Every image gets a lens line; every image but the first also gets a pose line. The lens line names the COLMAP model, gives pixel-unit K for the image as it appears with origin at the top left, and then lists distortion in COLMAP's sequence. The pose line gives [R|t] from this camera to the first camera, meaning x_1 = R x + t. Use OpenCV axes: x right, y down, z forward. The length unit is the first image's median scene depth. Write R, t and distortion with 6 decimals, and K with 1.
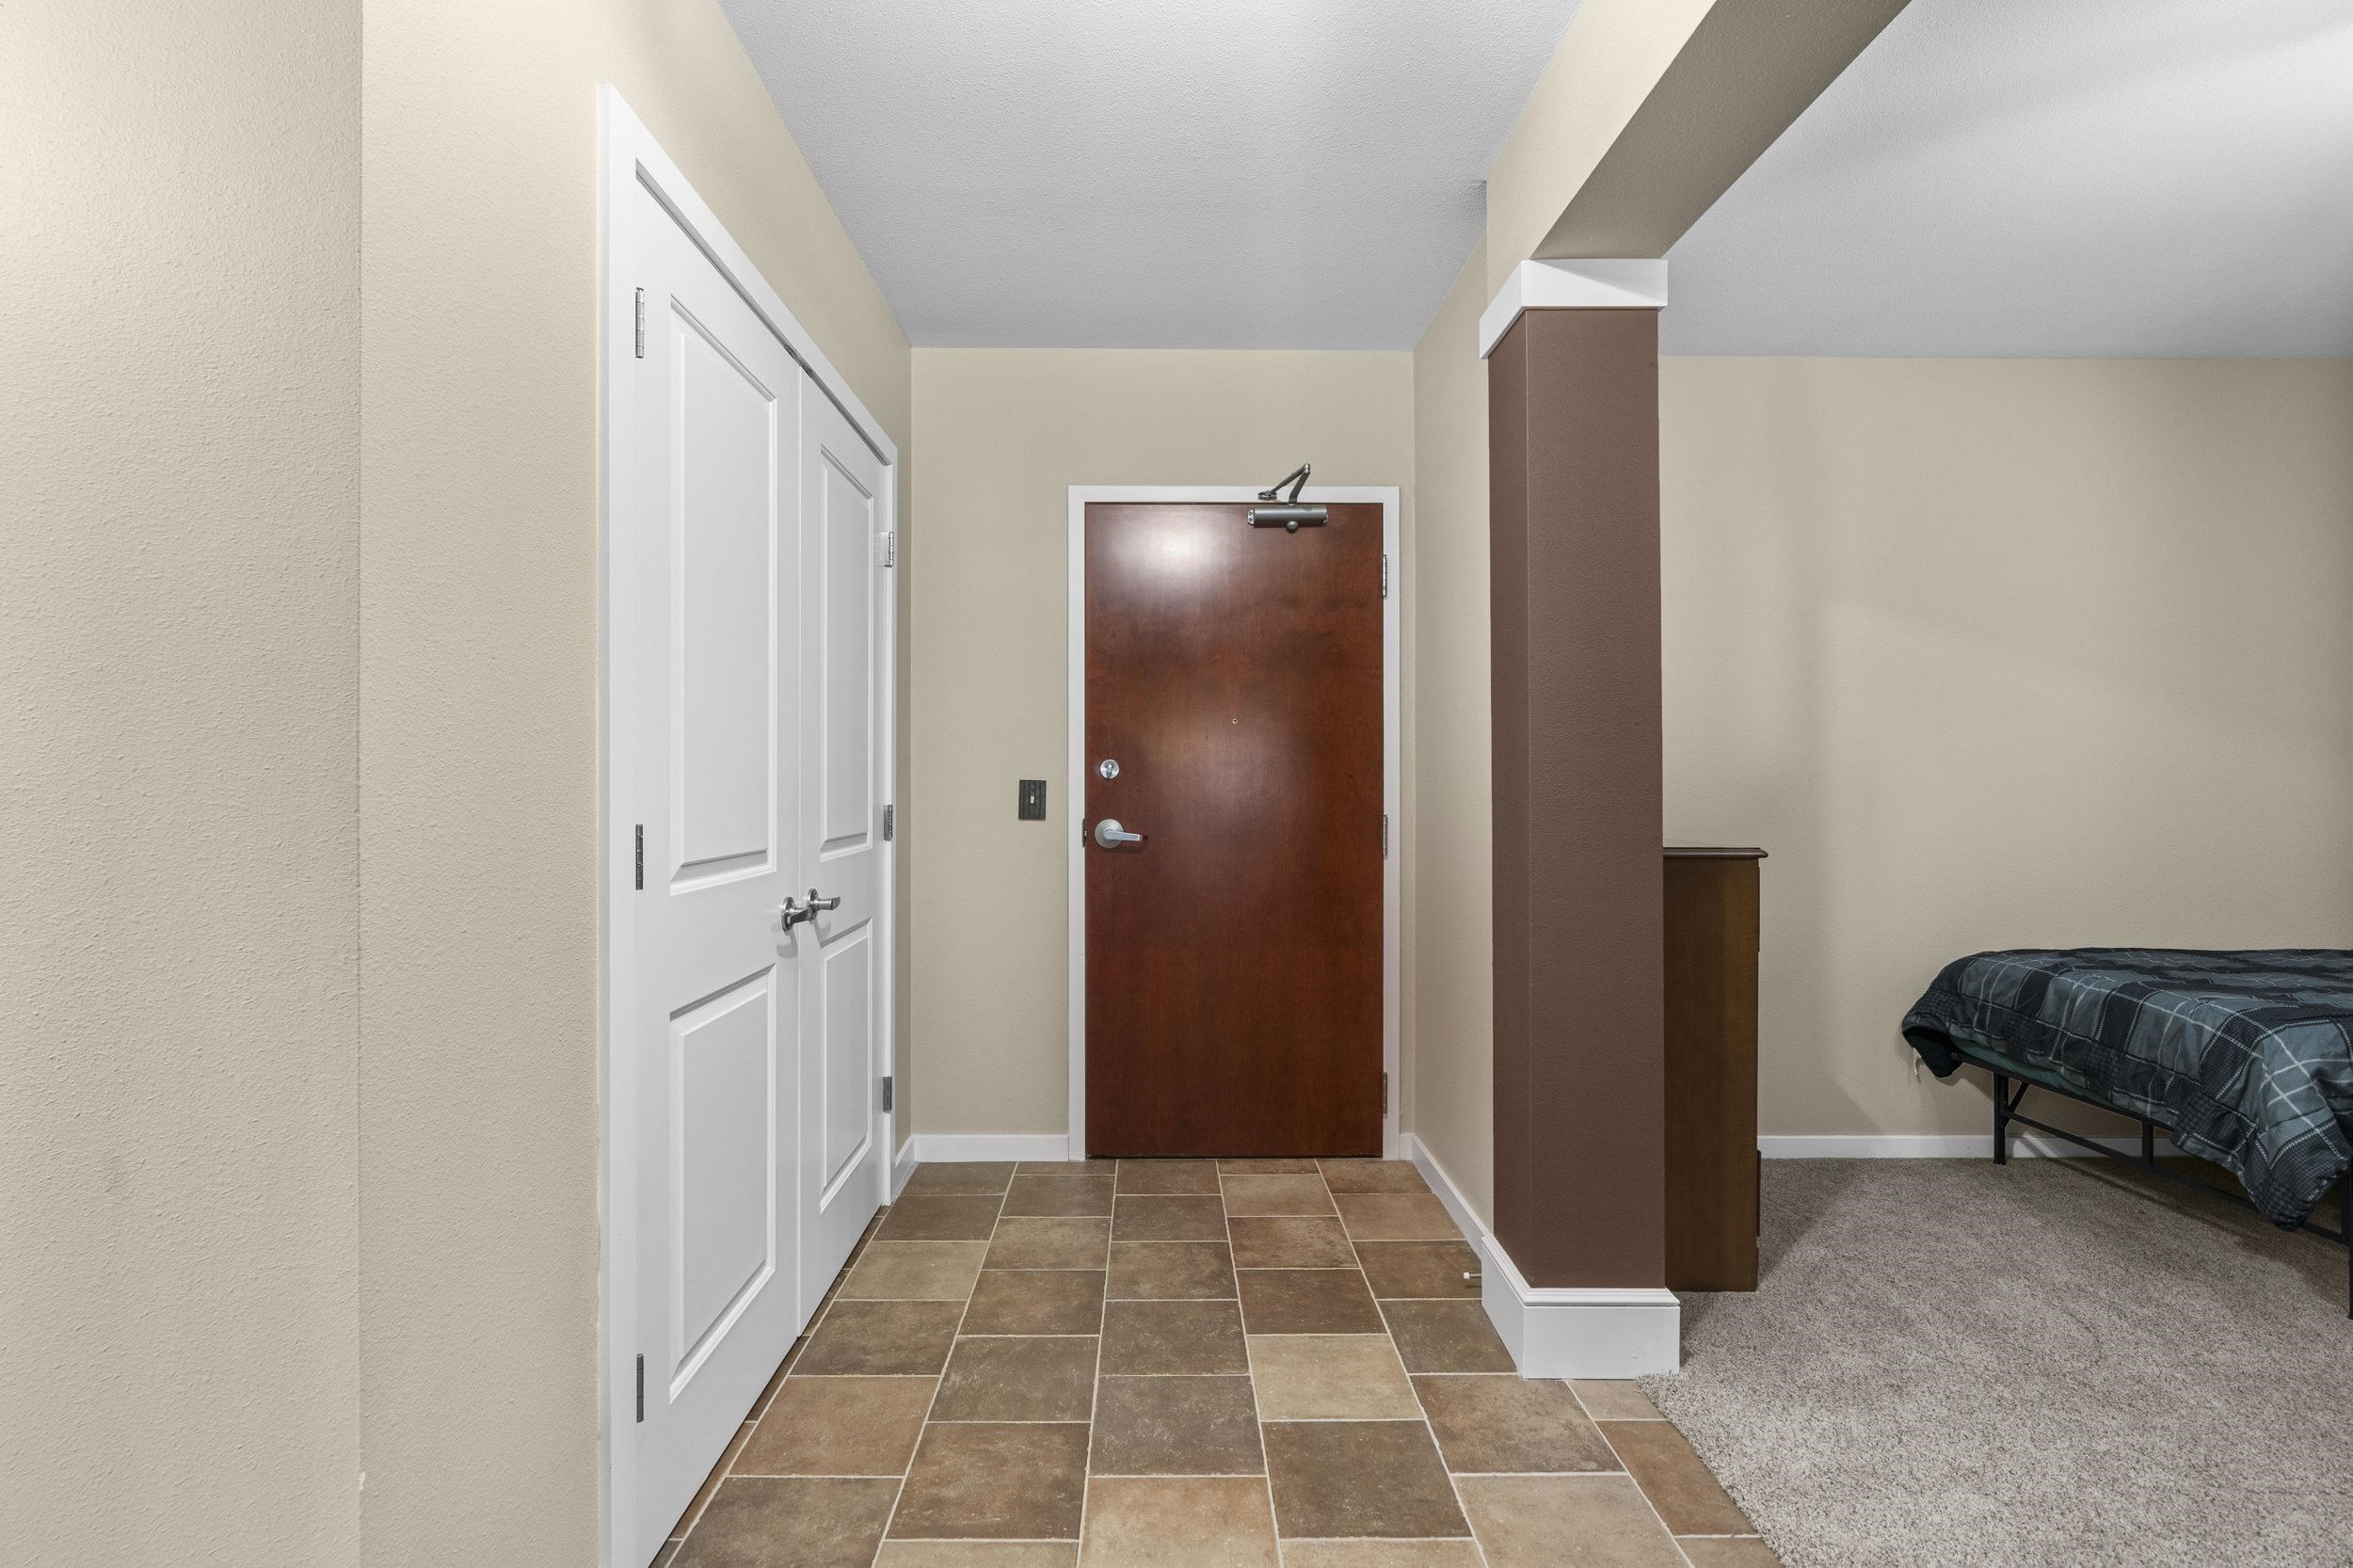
lens RADIAL K [[1062.8, 0, 1165.2], [0, 1062.8, 779.5], [0, 0, 1]] dist [-0.008892, 0.003829]
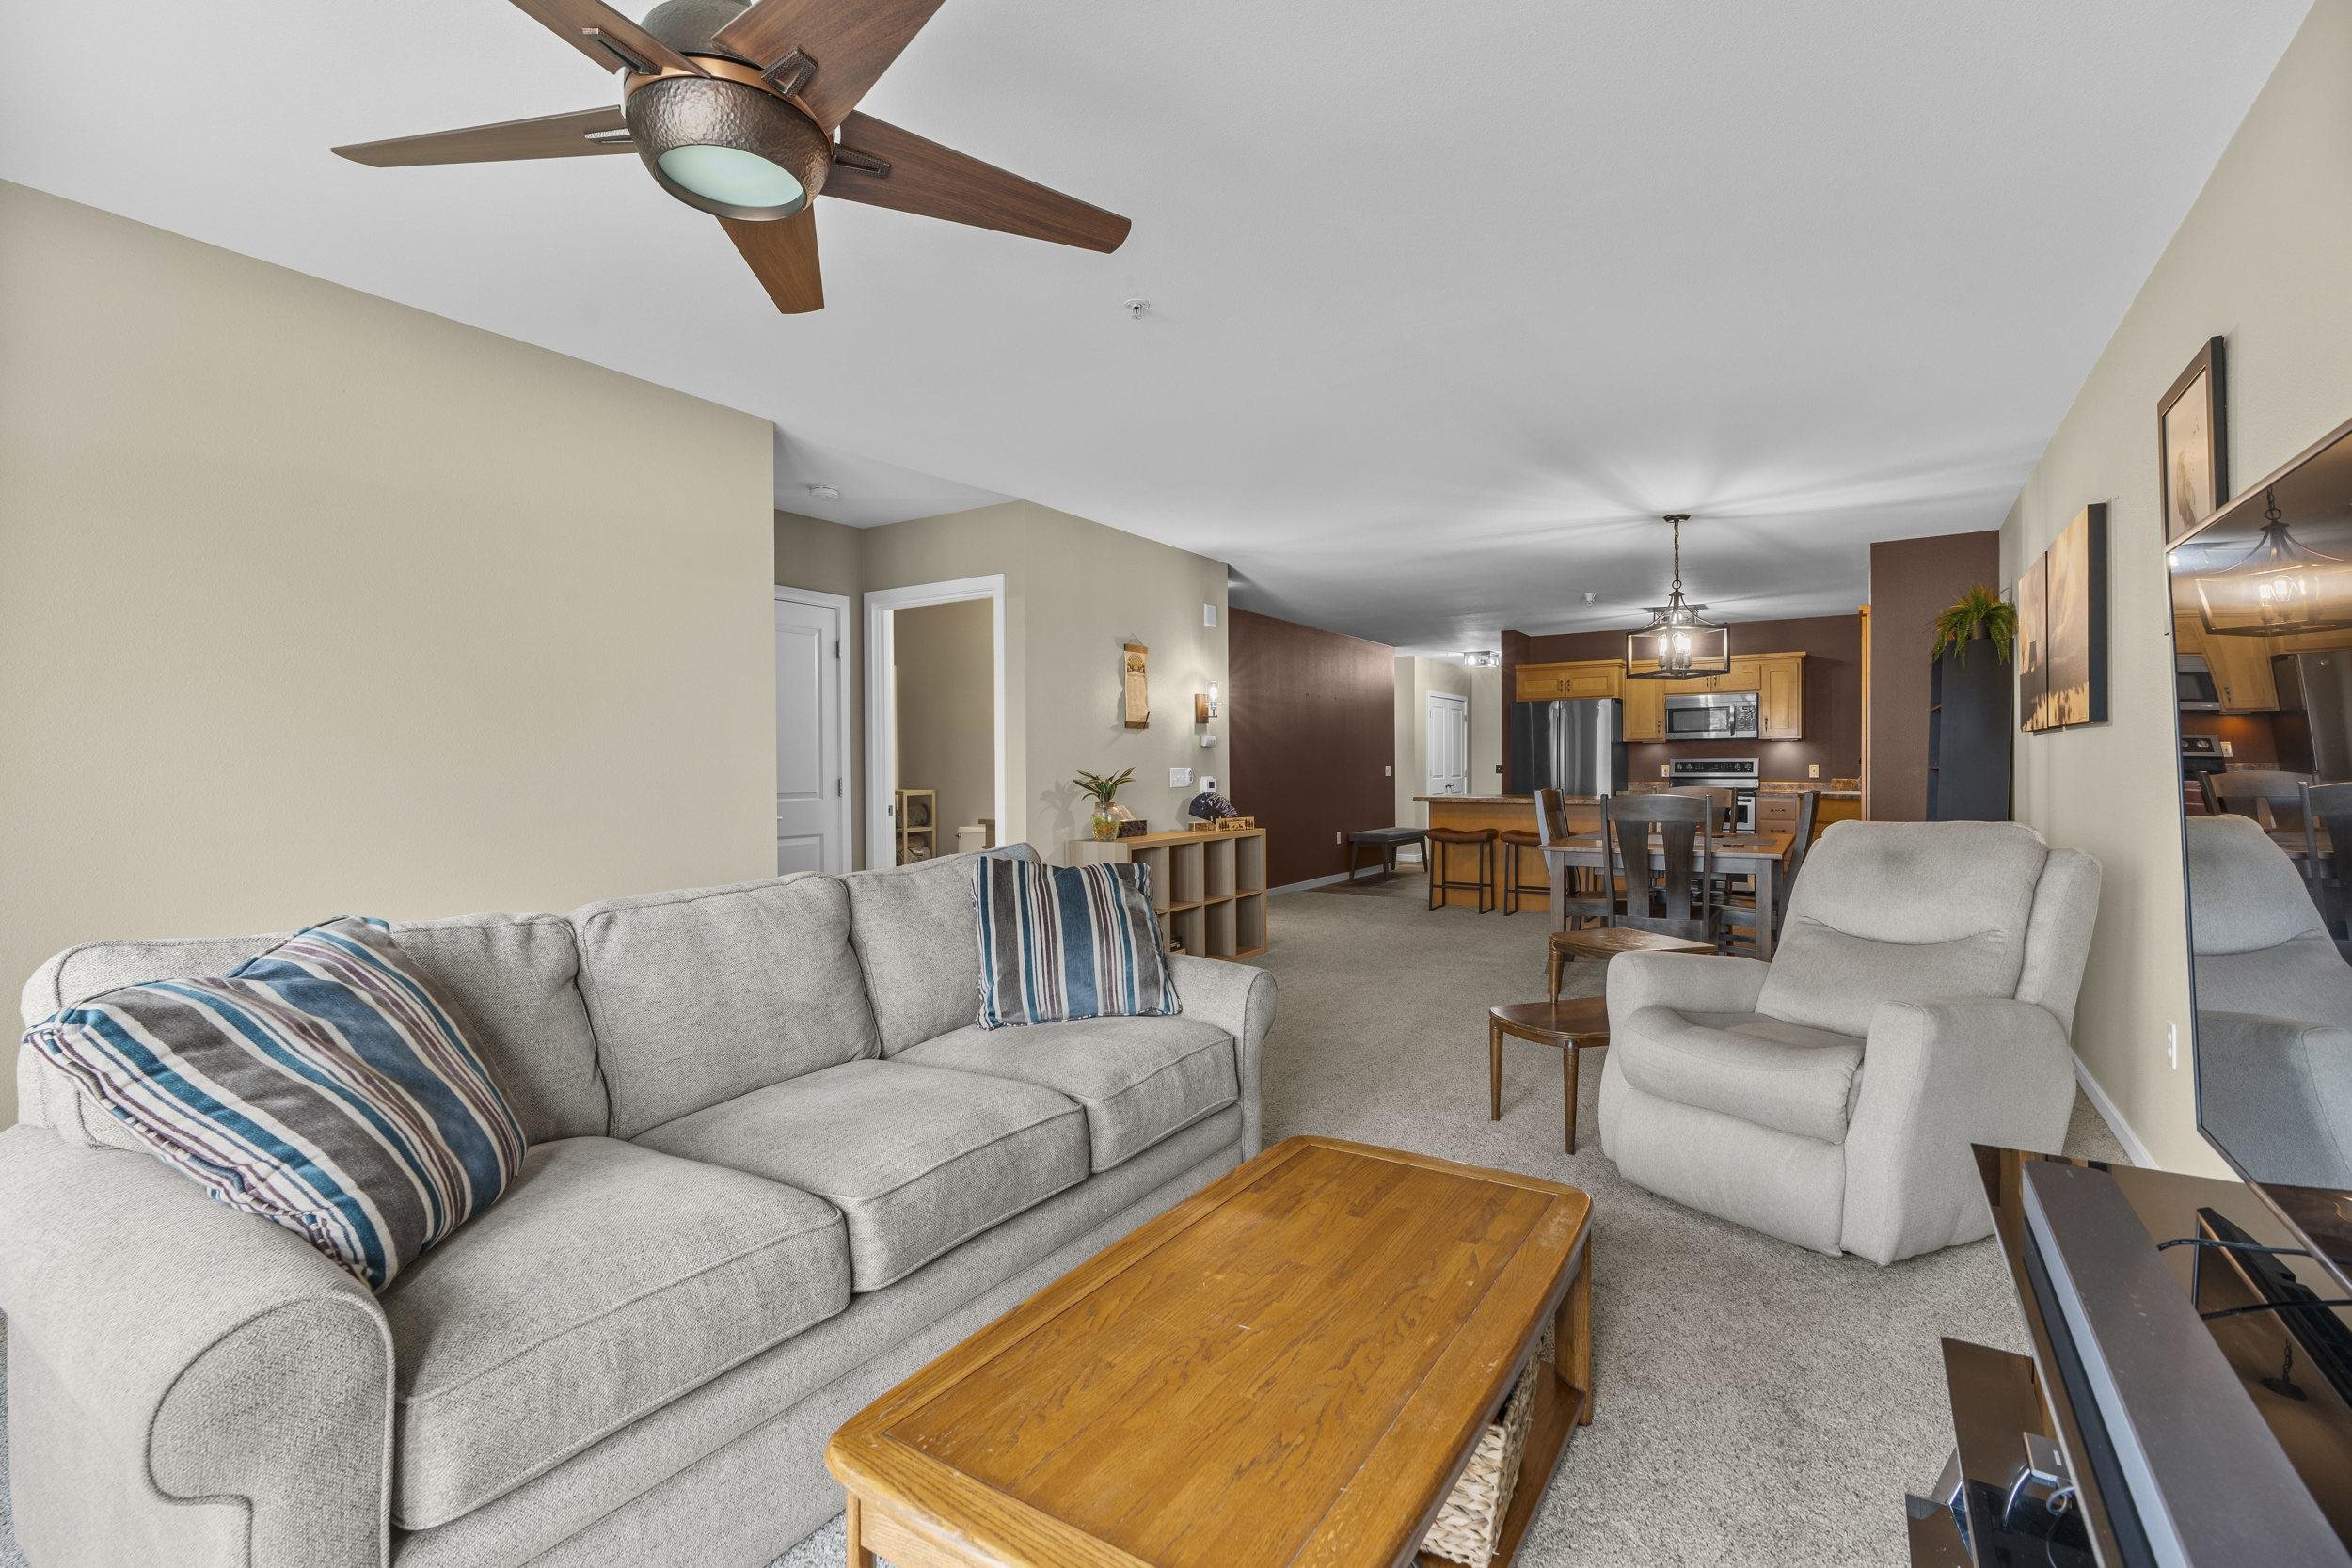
lens RADIAL K [[1068.4, 0, 1163.1], [0, 1068.4, 784.0], [0, 0, 1]] dist [-0.006490, 0.001580]
pose [[0.829369, 0.005842, -0.558670, 1.486292], [0.004763, 0.999835, 0.017527, -0.004902], [0.558680, -0.017197, 0.829205, -4.311331]]
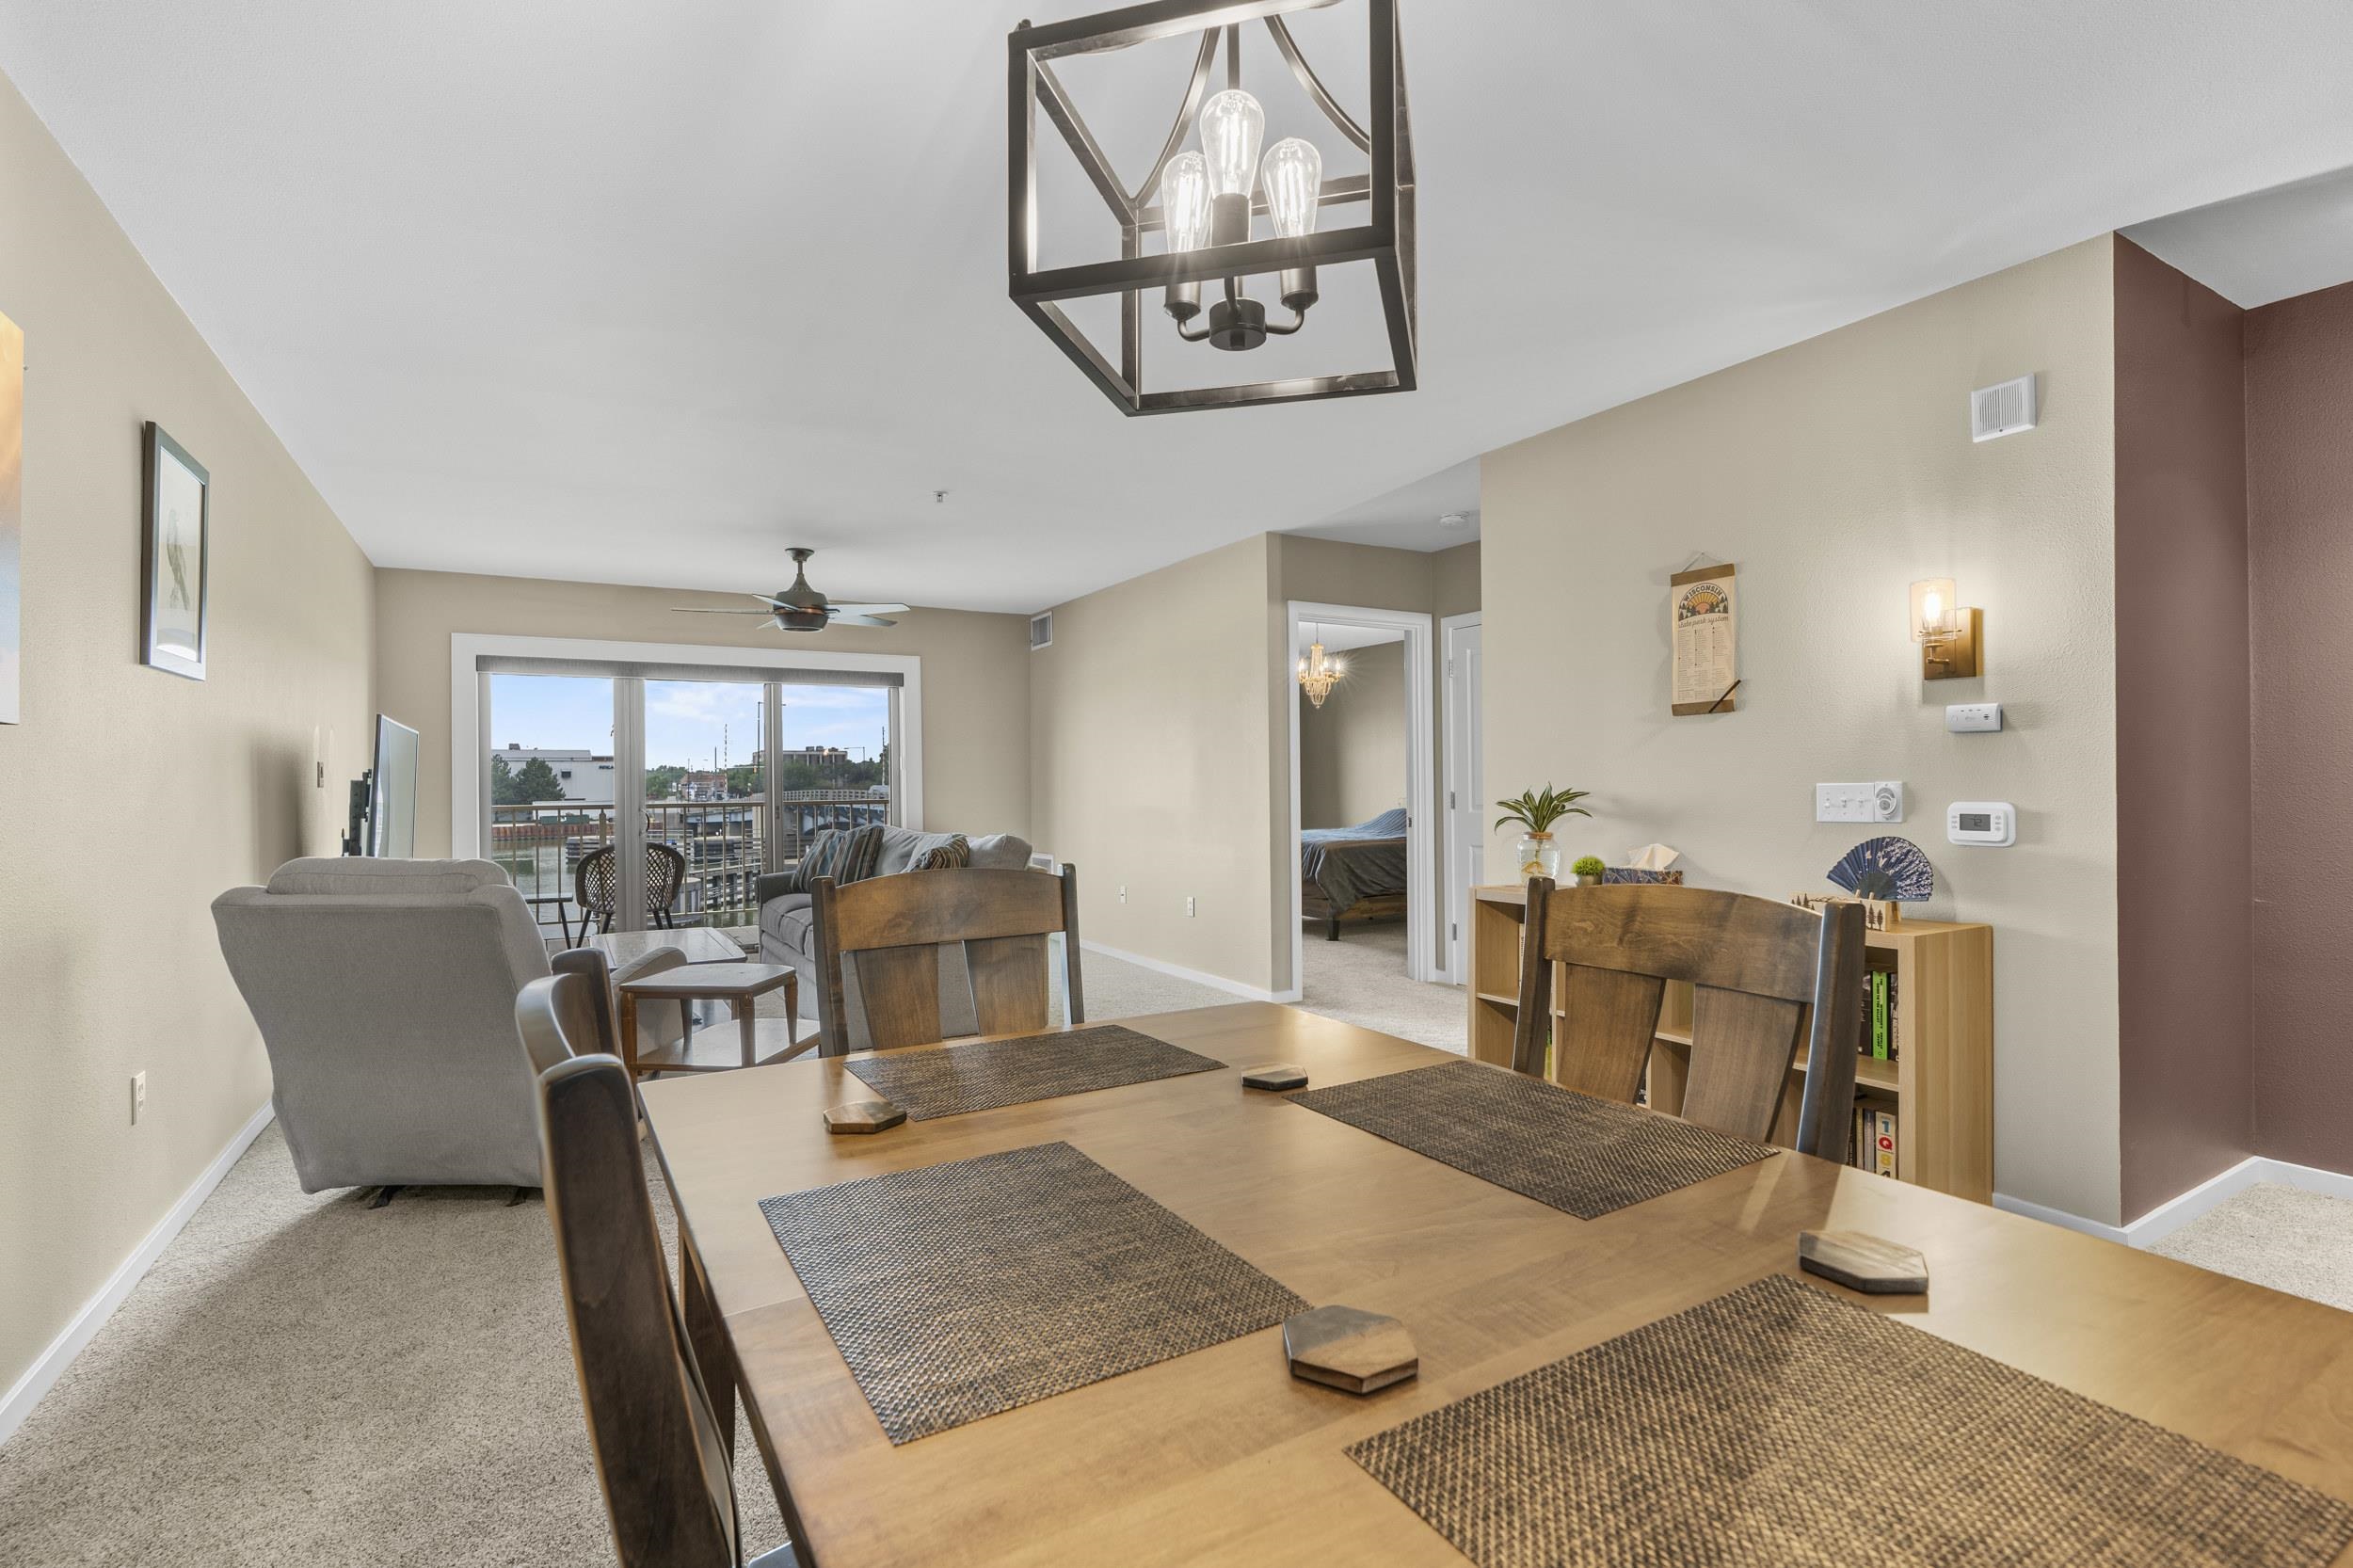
lens RADIAL K [[1062.8, 0, 1165.2], [0, 1062.8, 779.5], [0, 0, 1]] dist [-0.008892, 0.003829]
pose [[-0.866049, 0.007815, -0.499898, 1.384593], [0.011295, 0.999928, -0.003937, -0.005027], [0.499832, -0.009056, -0.866075, -1.601684]]
